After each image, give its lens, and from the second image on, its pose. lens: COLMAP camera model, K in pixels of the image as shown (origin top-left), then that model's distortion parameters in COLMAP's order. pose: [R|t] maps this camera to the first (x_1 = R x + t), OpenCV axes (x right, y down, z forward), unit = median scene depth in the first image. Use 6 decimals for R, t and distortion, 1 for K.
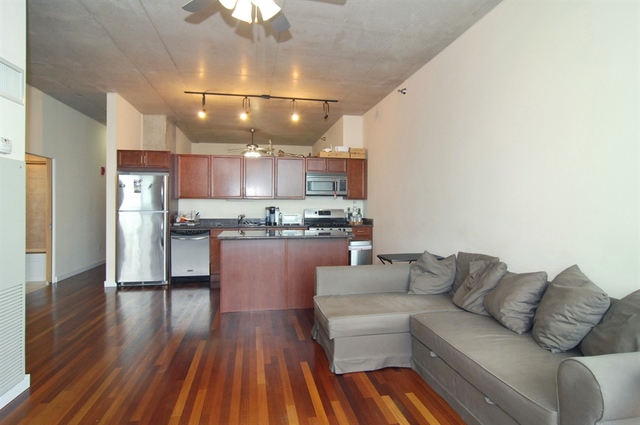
lens RADIAL K [[361.8, 0, 320.0], [0, 361.8, 208.8], [0, 0, 1]] dist [-0.001187, 0.000516]
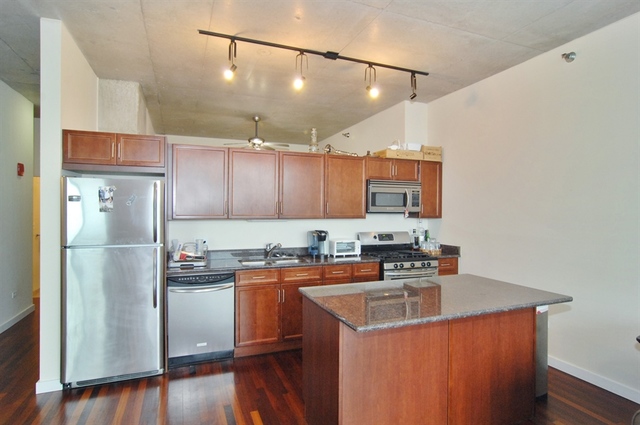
lens RADIAL K [[350.8, 0, 320.3], [0, 350.8, 214.7], [0, 0, 1]] dist [0.001454, -0.000980]
pose [[0.982060, 0.000667, 0.188569, -0.249805], [-0.002163, 0.999968, 0.007726, -0.038922], [-0.188558, -0.007995, 0.982030, 0.370541]]
